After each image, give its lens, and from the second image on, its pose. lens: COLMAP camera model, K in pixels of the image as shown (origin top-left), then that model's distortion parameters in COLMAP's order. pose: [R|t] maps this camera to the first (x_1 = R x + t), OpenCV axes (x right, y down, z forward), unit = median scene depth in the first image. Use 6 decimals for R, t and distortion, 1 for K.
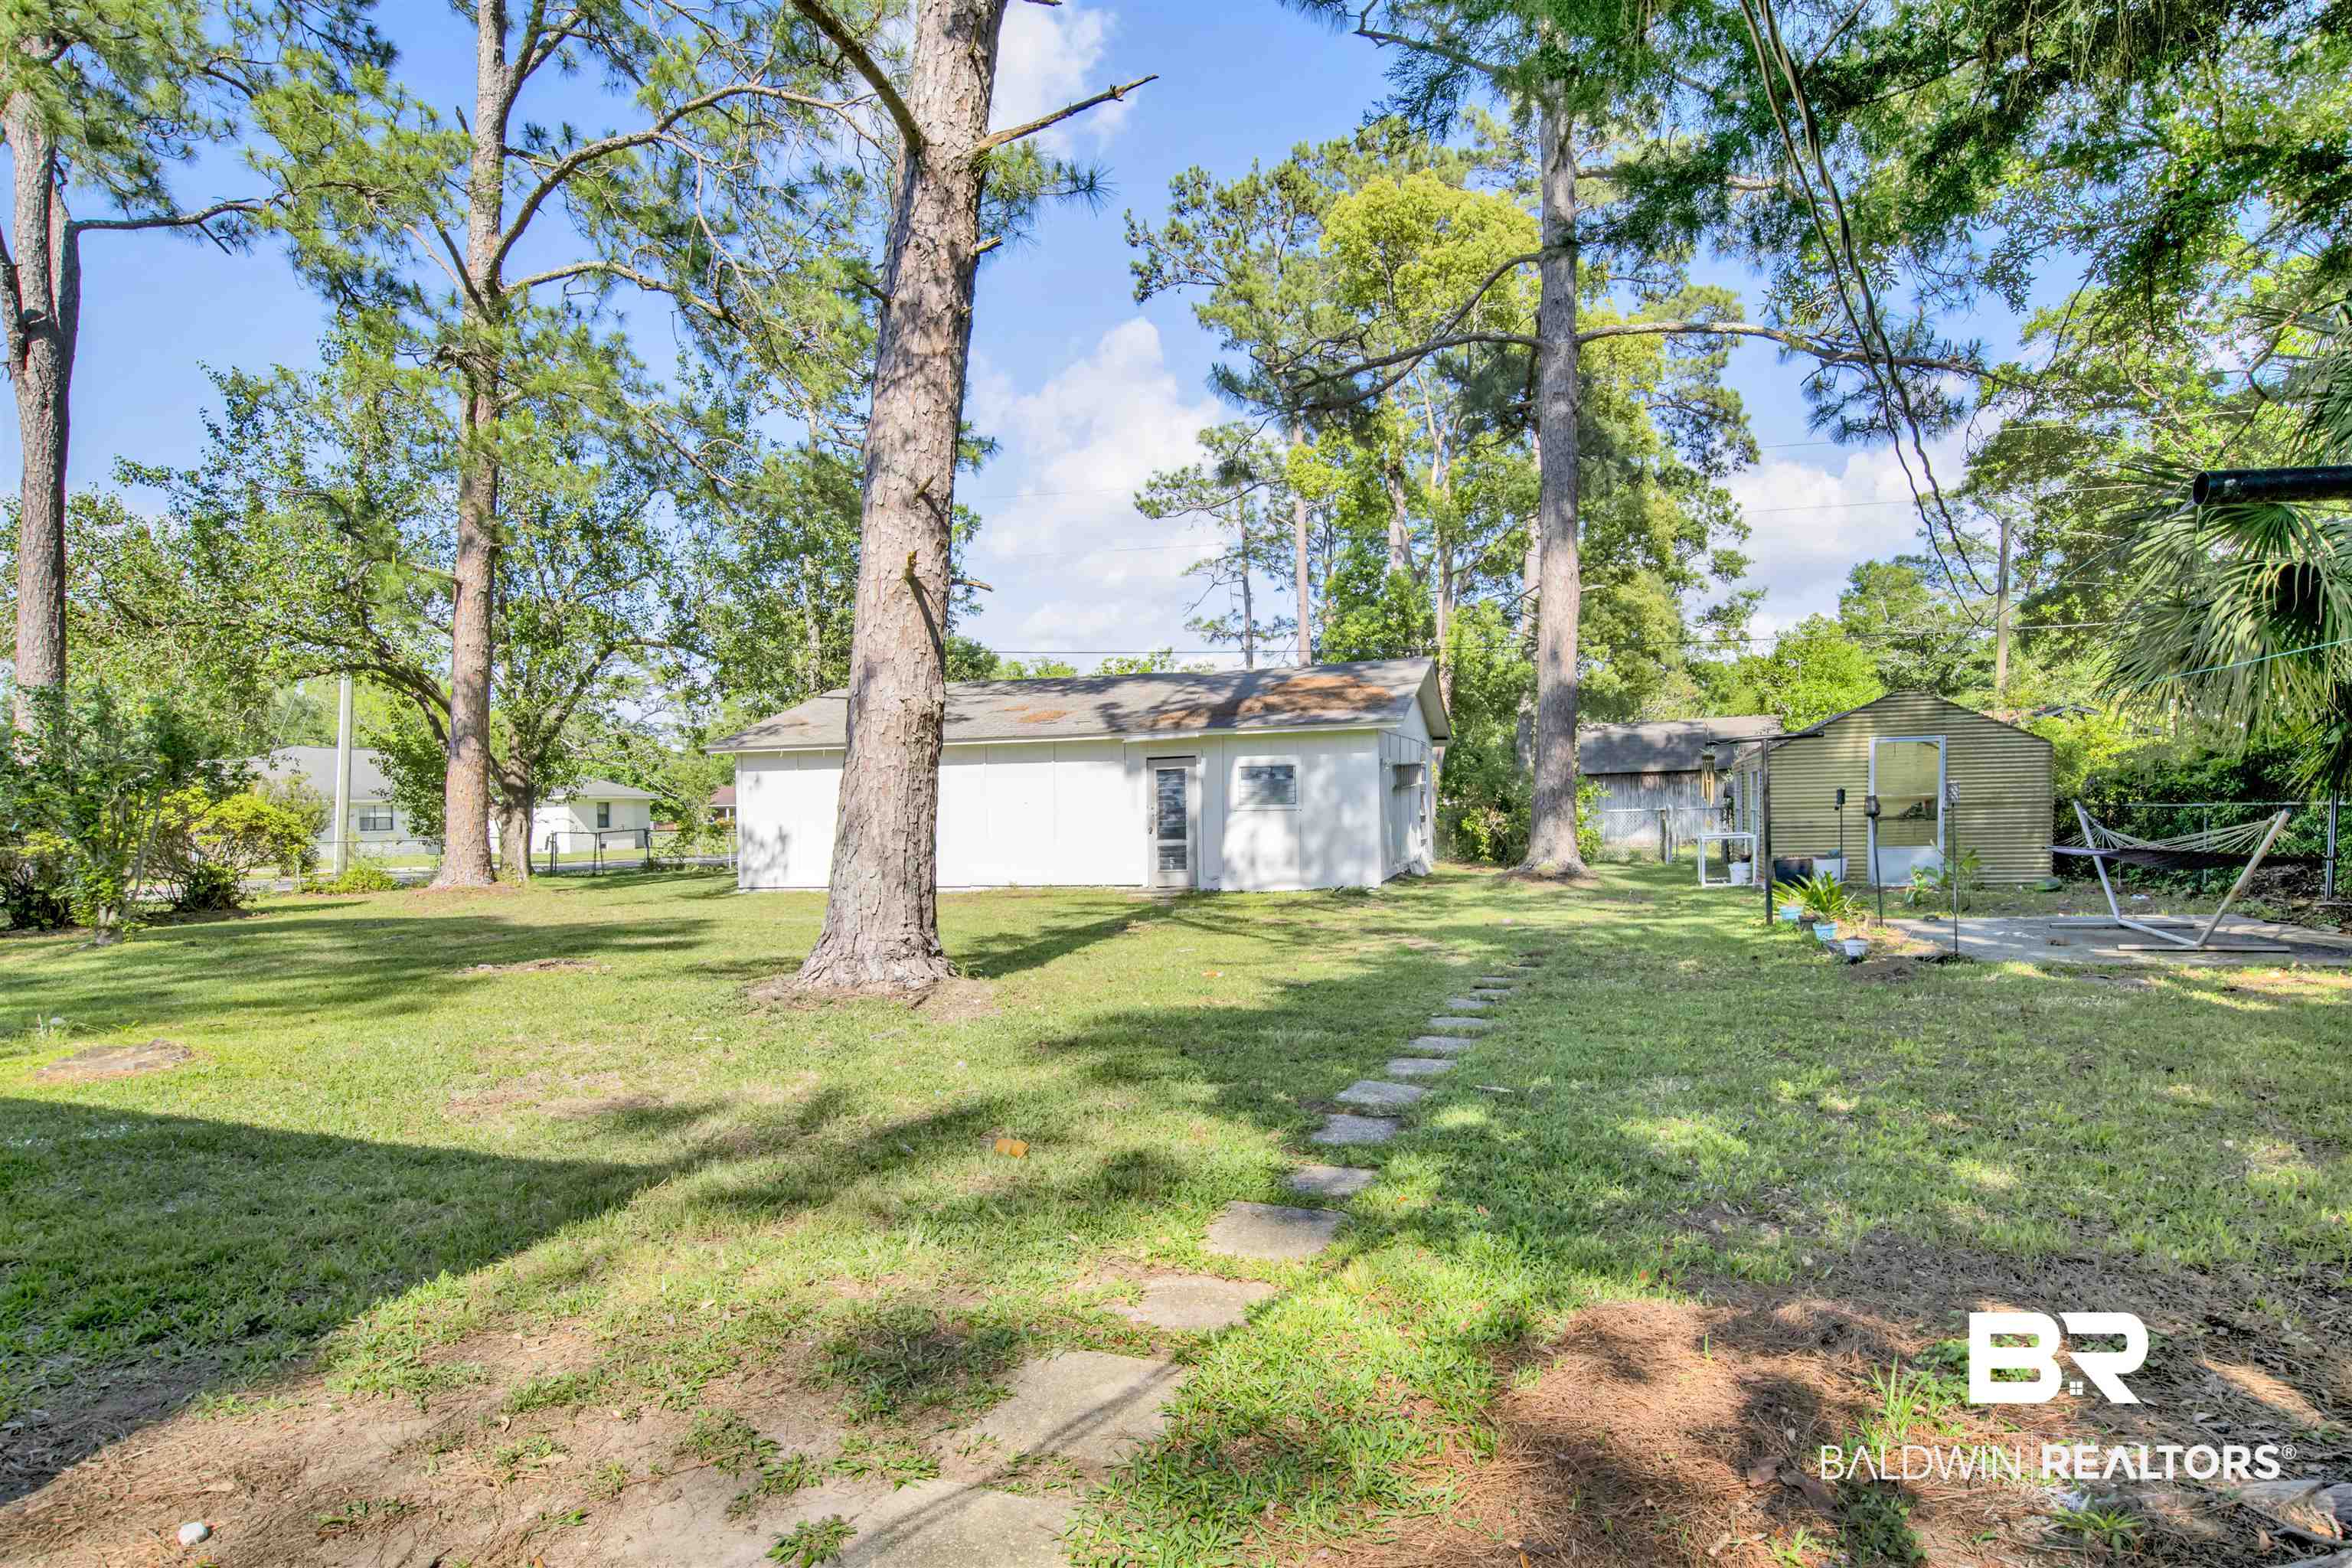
lens RADIAL K [[1246.9, 0, 1198.4], [0, 1246.9, 783.2], [0, 0, 1]] dist [-0.074755, 0.030500]
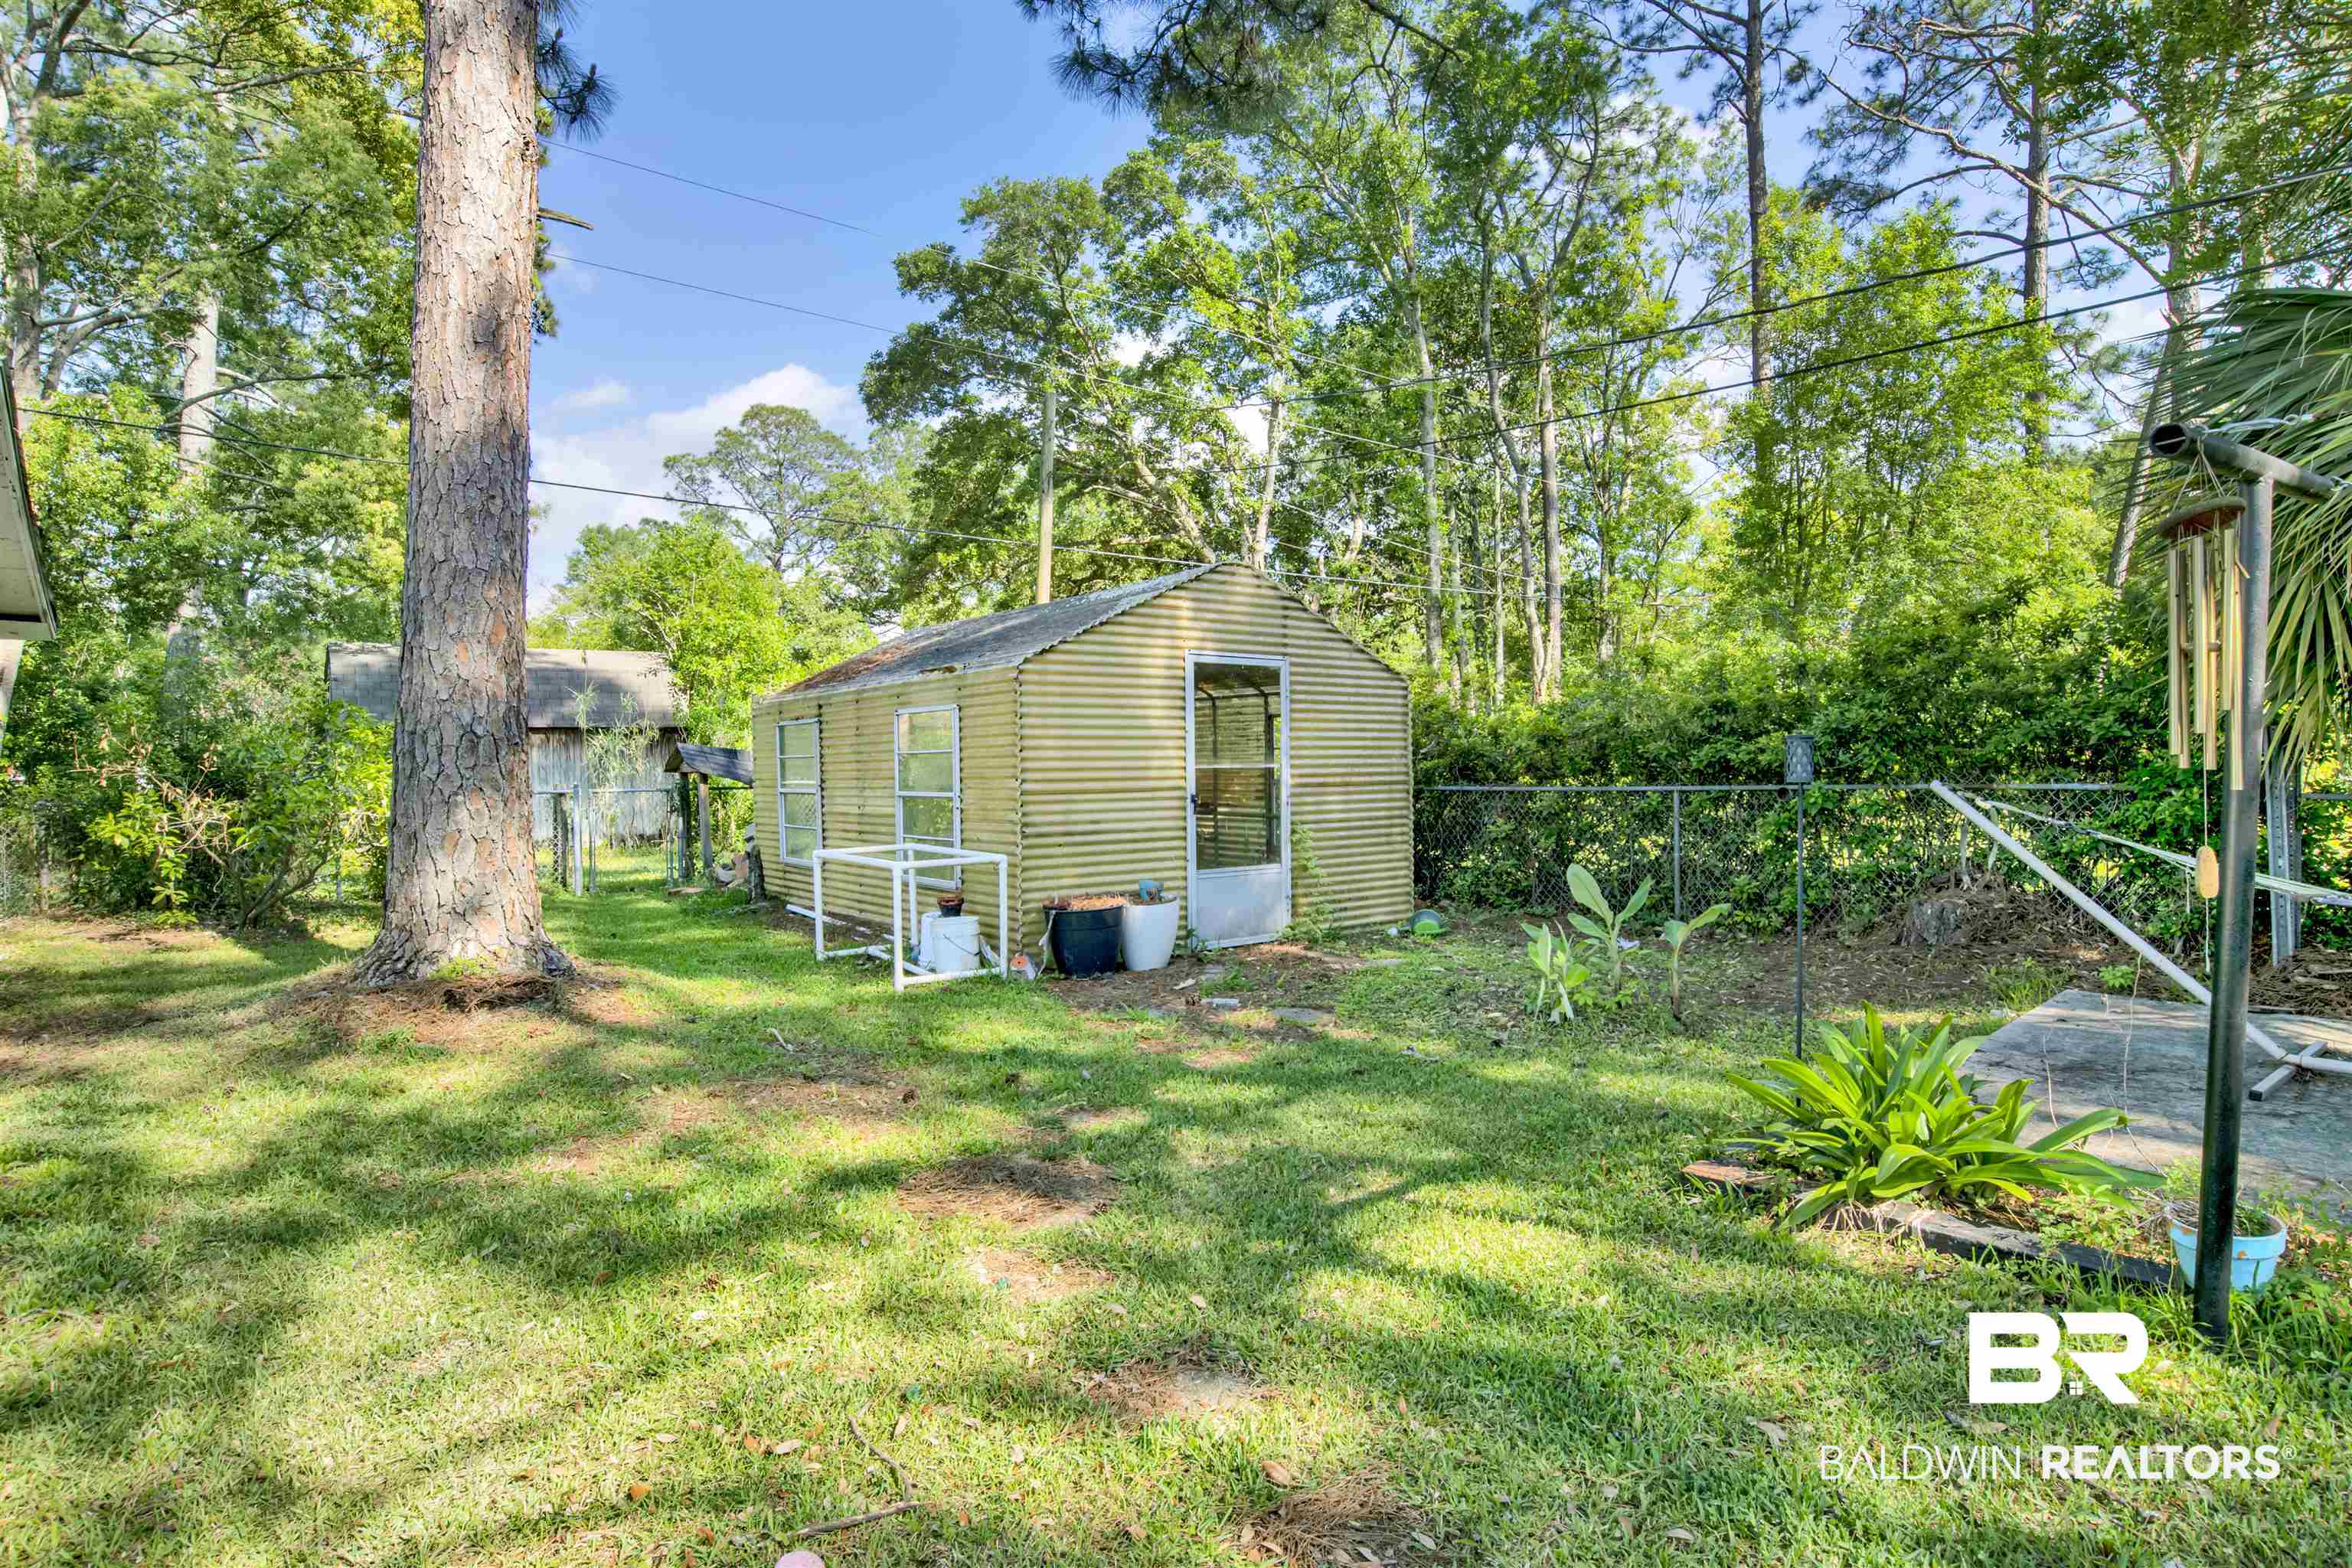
lens RADIAL K [[1261.7, 0, 1170.4], [0, 1261.7, 797.0], [0, 0, 1]] dist [-0.062398, 0.018519]
pose [[0.566748, -0.000265, 0.823891, 0.096470], [-0.020117, 0.999697, 0.014160, 0.011771], [-0.823645, -0.024599, 0.566572, 0.540338]]
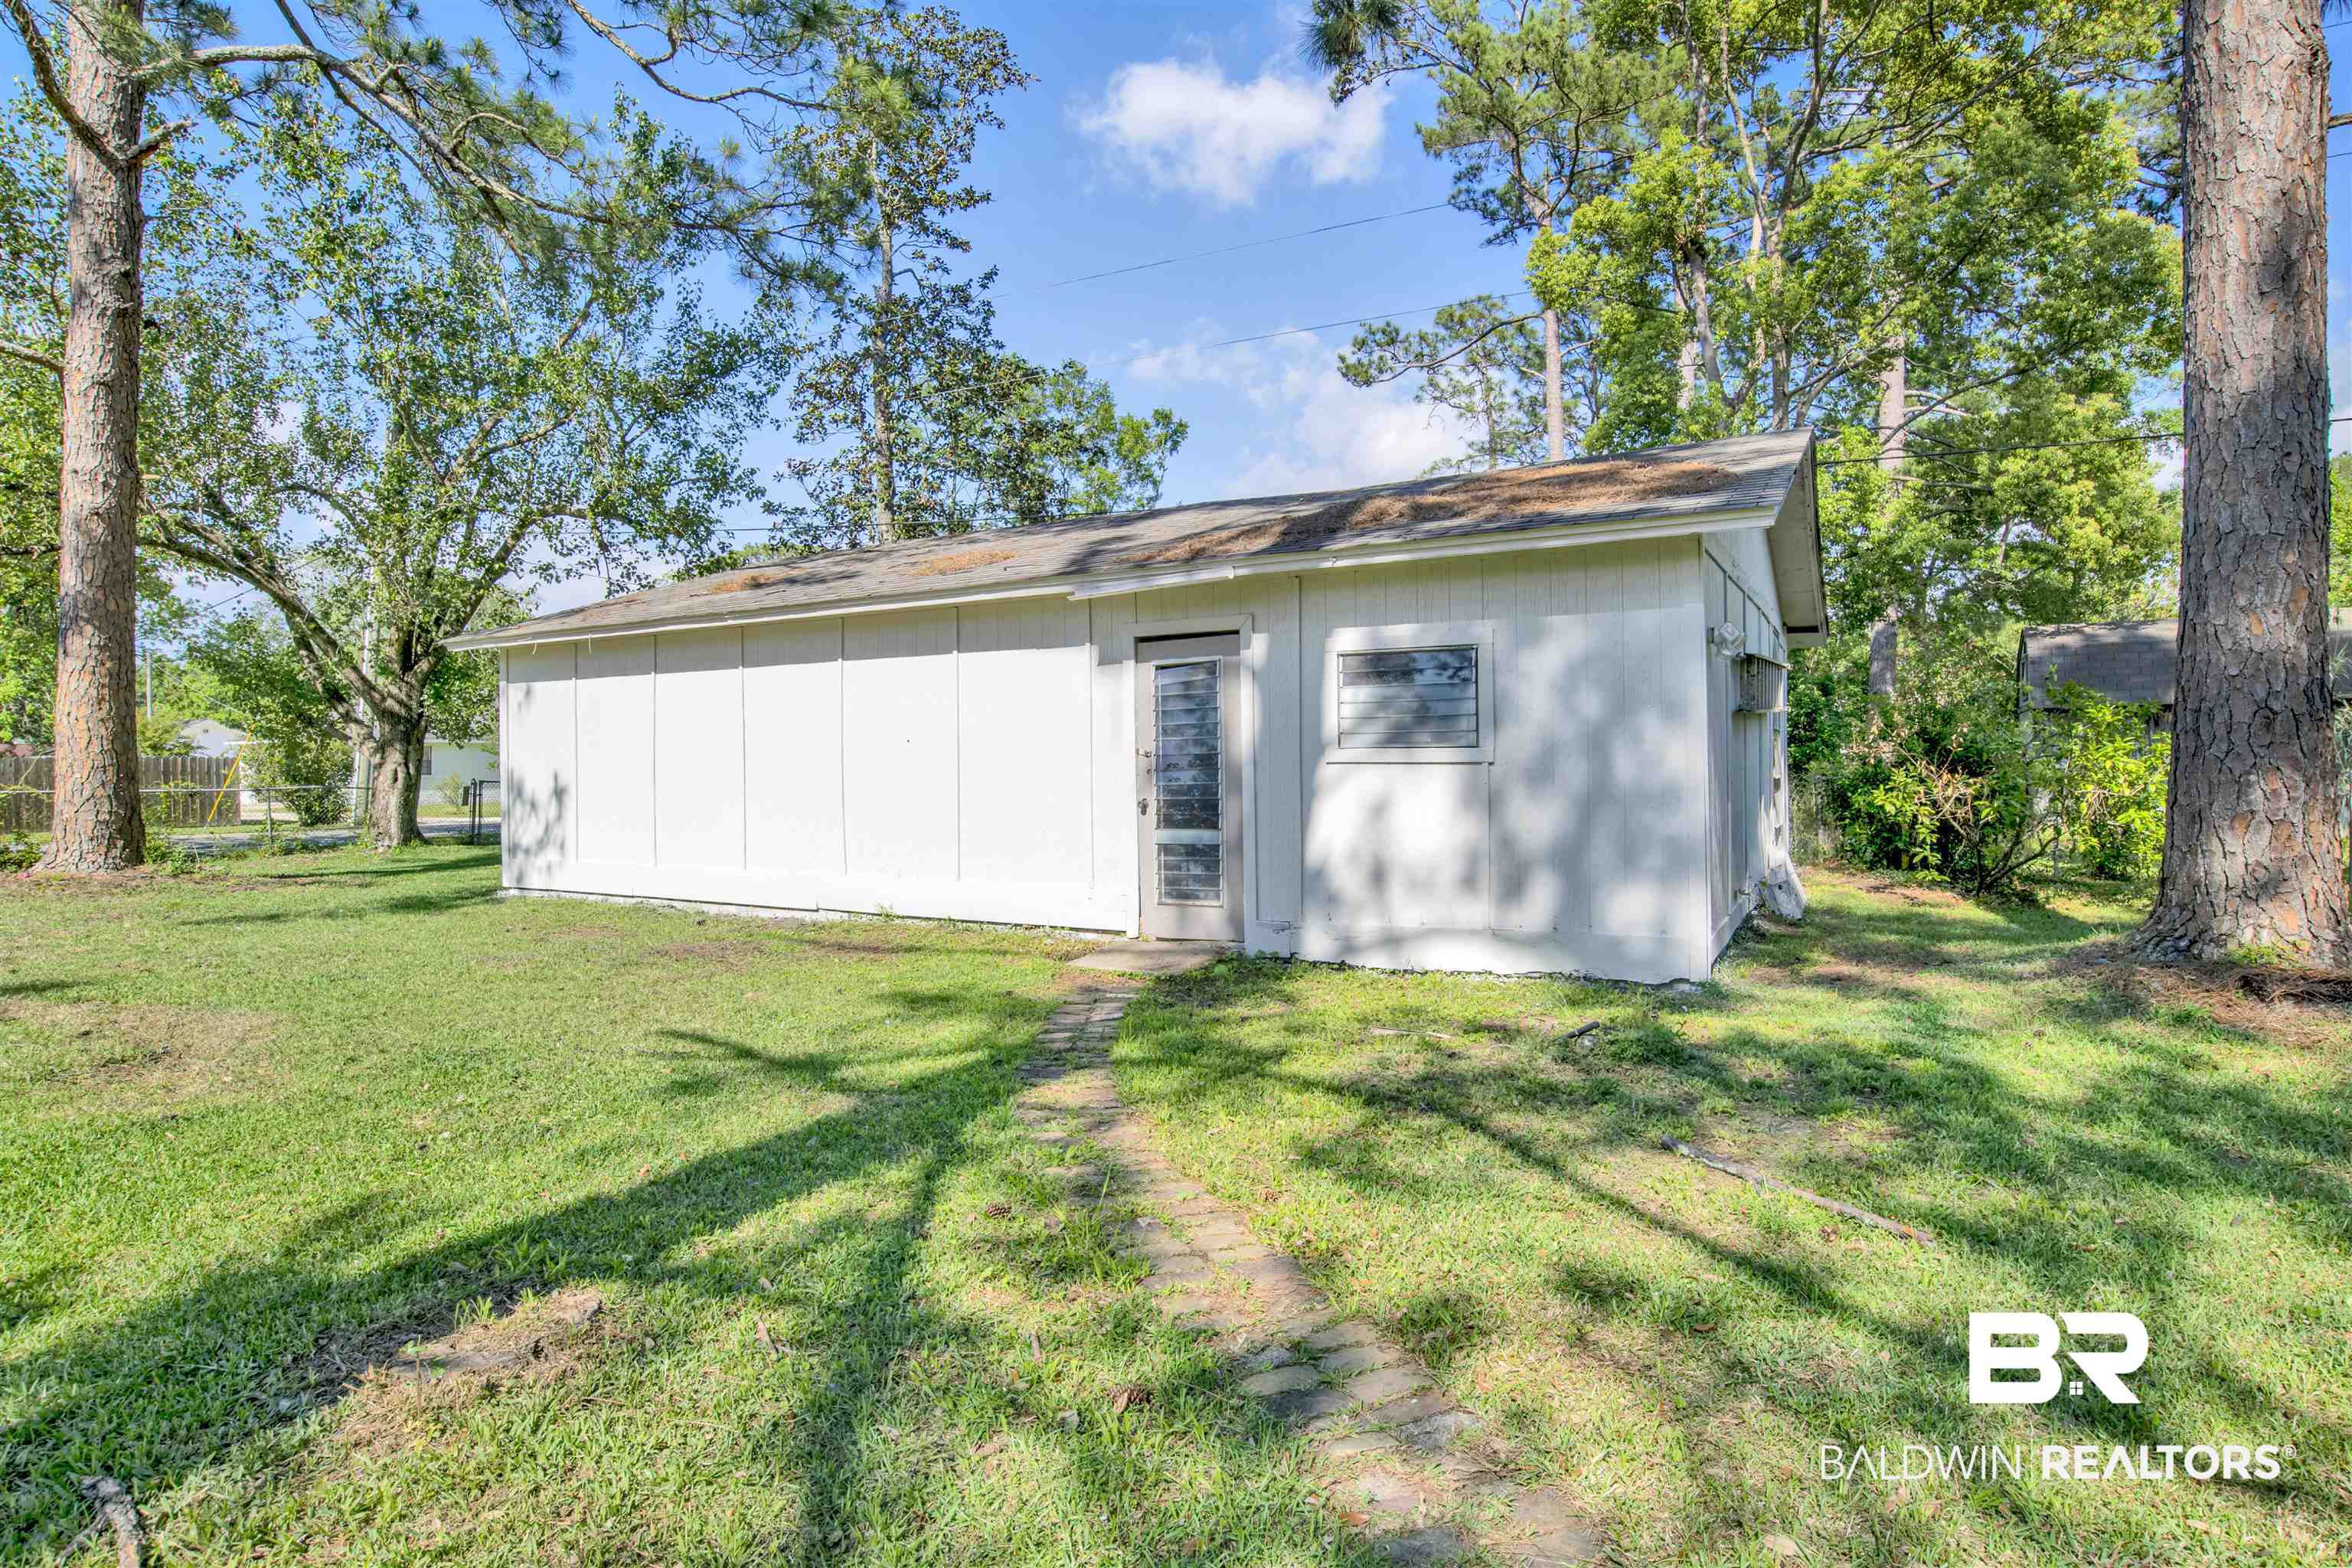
lens RADIAL K [[1220.3, 0, 1168.6], [0, 1220.3, 771.6], [0, 0, 1]] dist [-0.073174, 0.026121]
pose [[0.972401, 0.016881, -0.232705, 0.060380], [-0.010036, 0.999482, 0.030568, 0.012815], [0.233101, -0.027389, 0.972067, 0.529713]]
